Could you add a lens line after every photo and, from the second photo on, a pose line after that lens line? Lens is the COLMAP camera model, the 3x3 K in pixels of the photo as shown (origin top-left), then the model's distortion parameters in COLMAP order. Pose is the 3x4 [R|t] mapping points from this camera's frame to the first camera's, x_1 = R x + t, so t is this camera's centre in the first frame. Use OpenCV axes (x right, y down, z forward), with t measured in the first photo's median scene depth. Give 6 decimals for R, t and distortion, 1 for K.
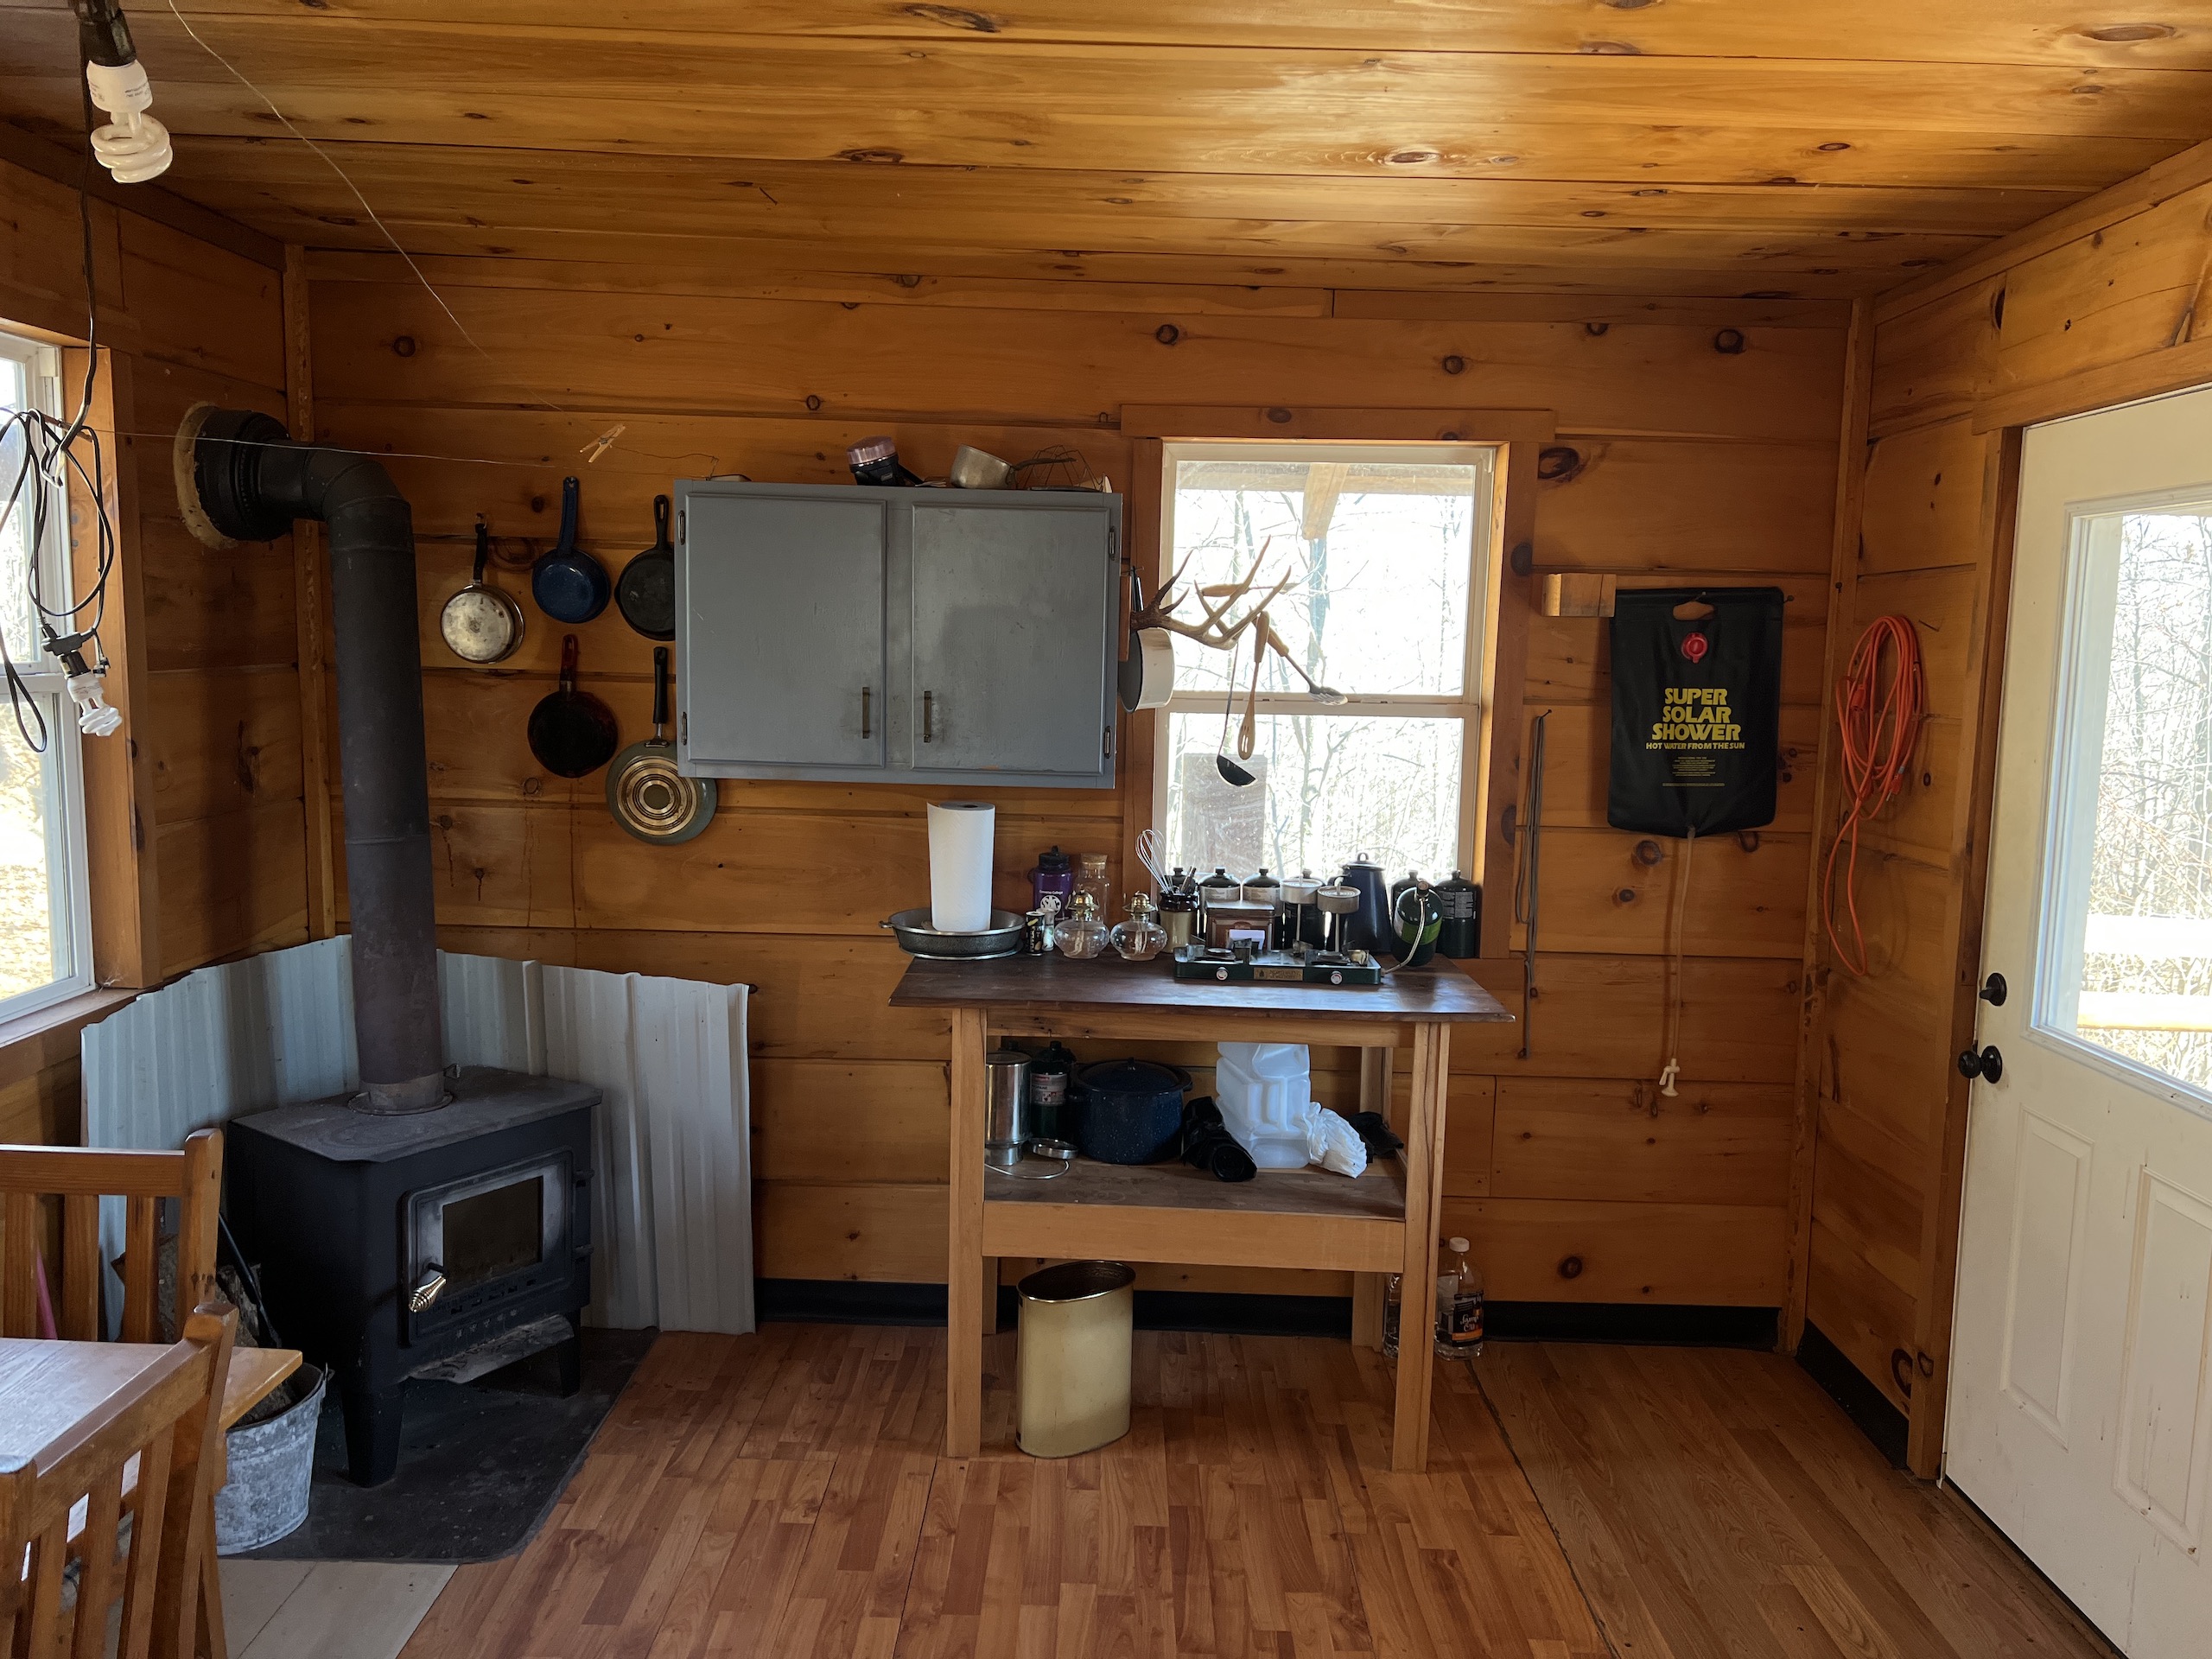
lens RADIAL K [[1645.9, 0, 1106.0], [0, 1645.9, 829.5], [0, 0, 1]] dist [0.012269, 0.000450]
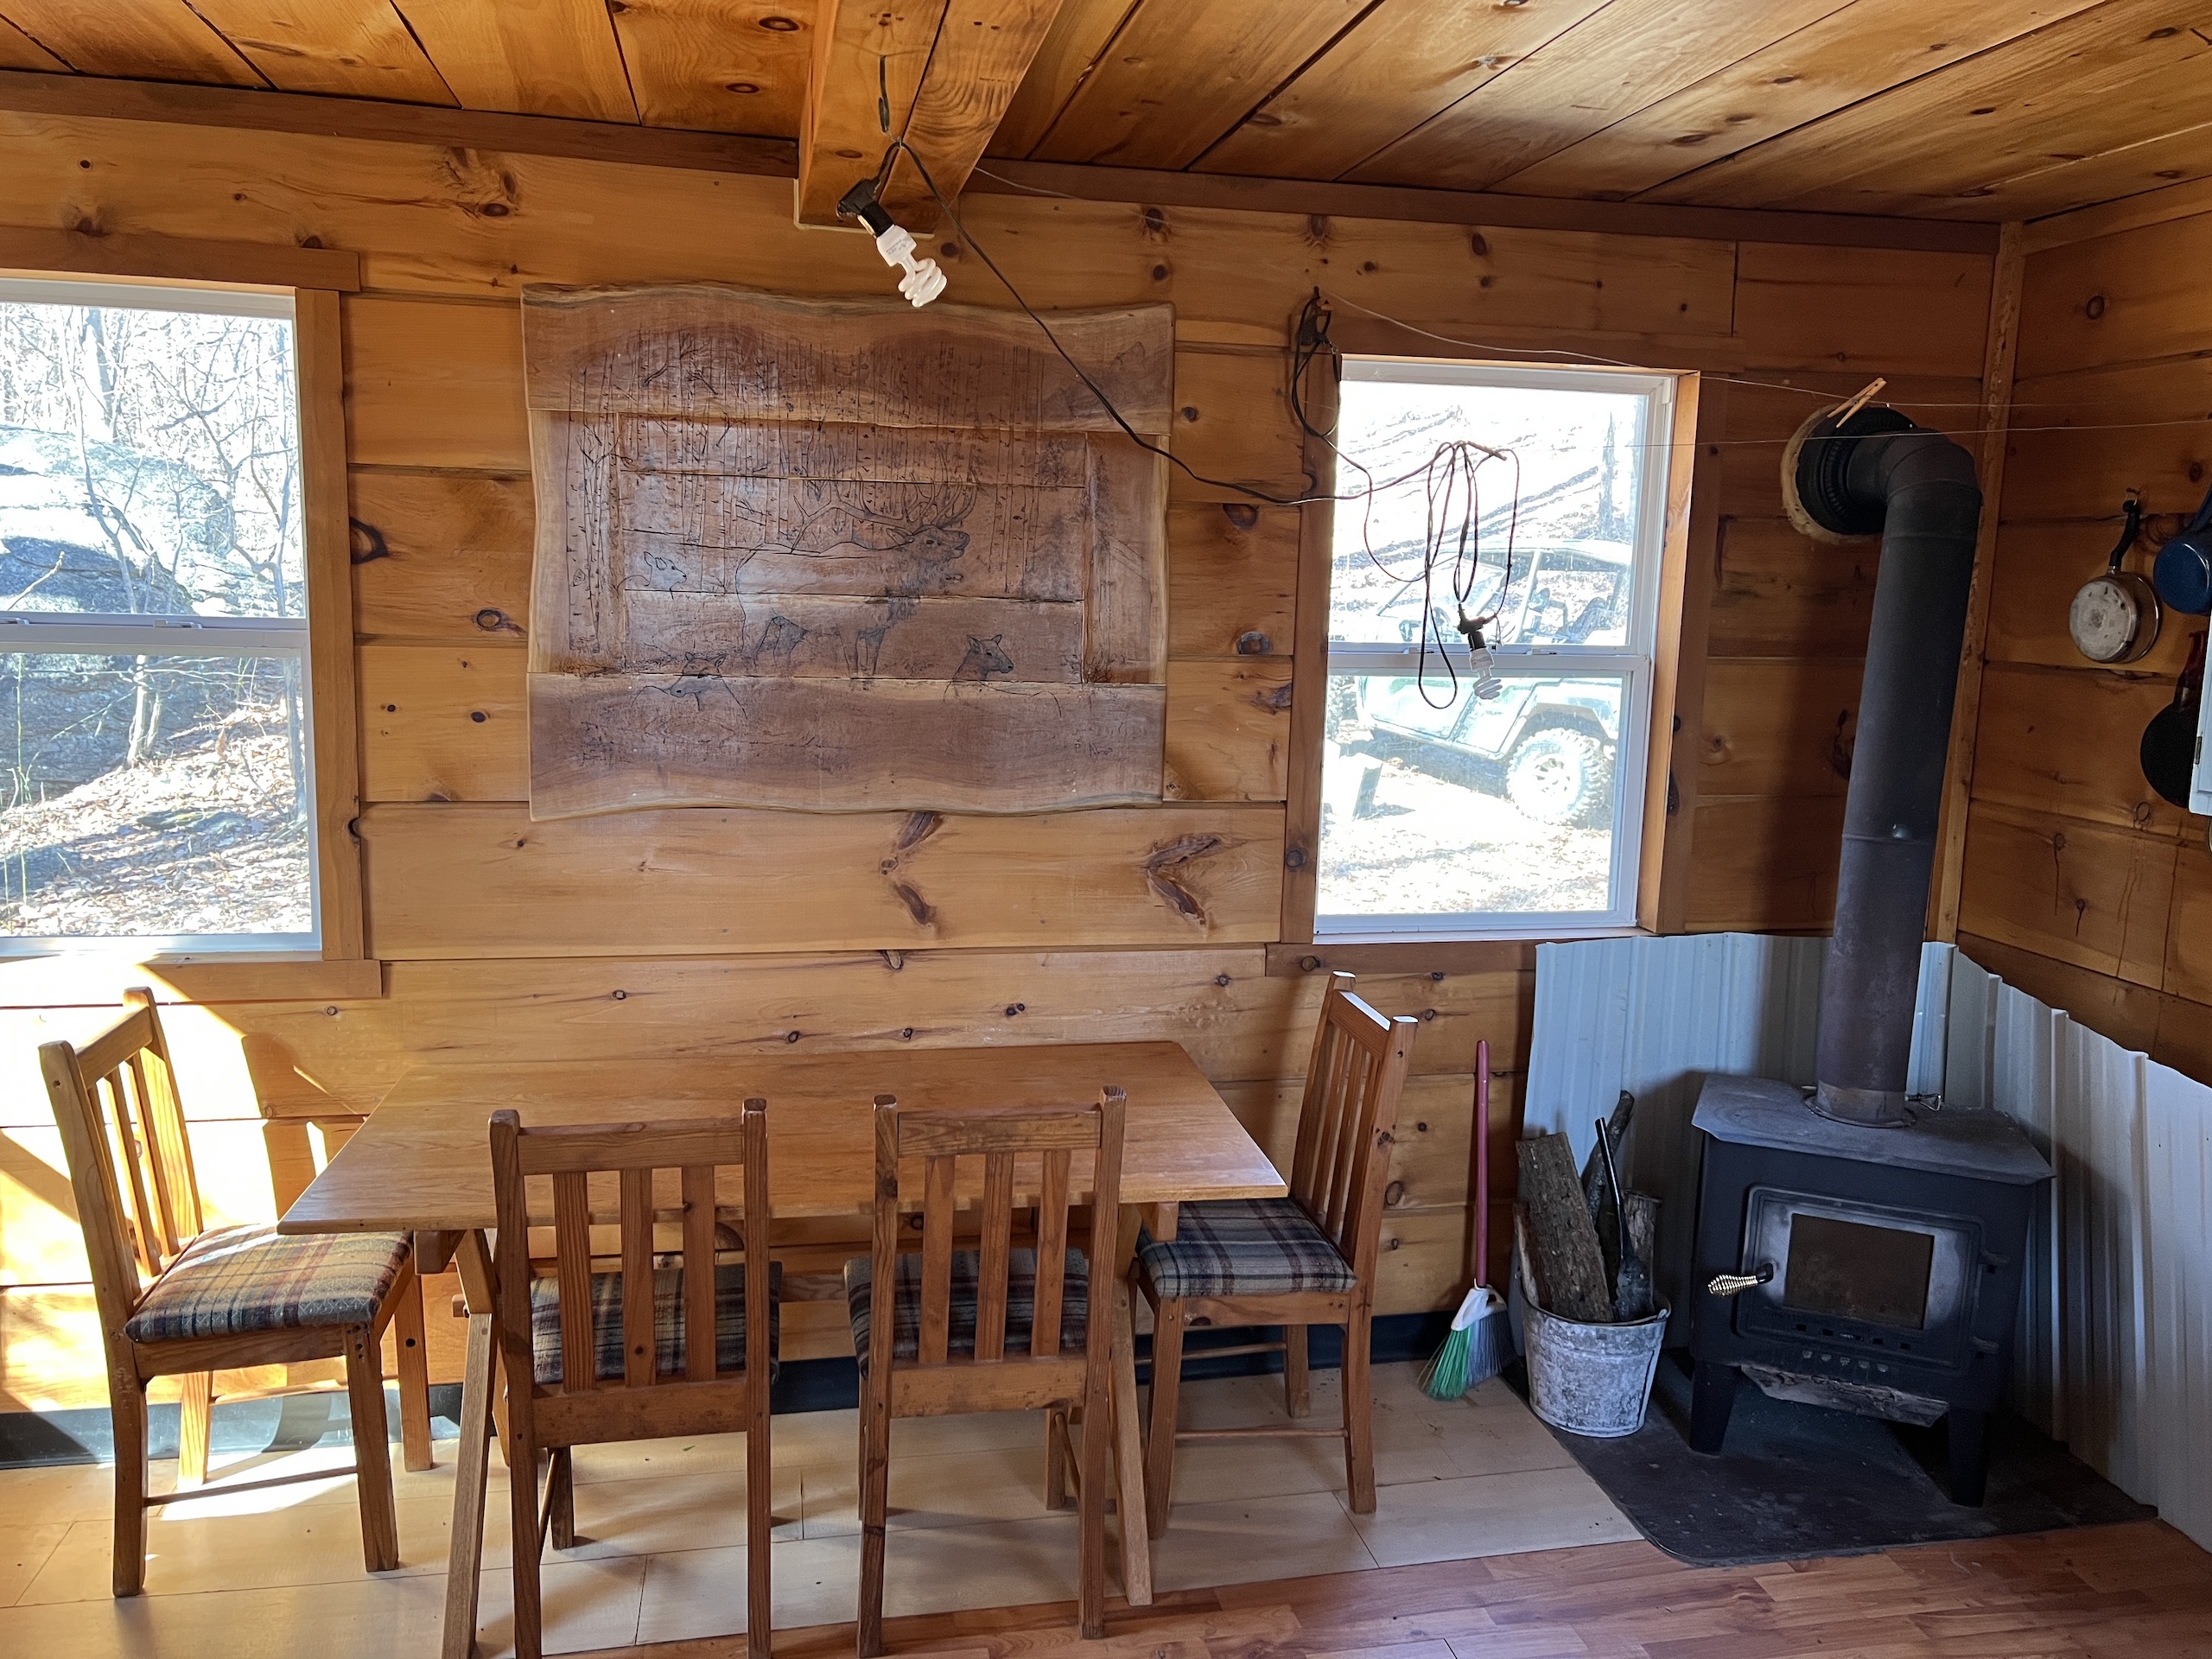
lens RADIAL K [[1659.3, 0, 1110.8], [0, 1659.3, 814.8], [0, 0, 1]] dist [0.018908, -0.002113]
pose [[0.204904, 0.116164, -0.971864, 0.427252], [-0.135900, 0.986691, 0.089284, -0.034595], [0.969302, 0.113782, 0.217963, 0.362096]]
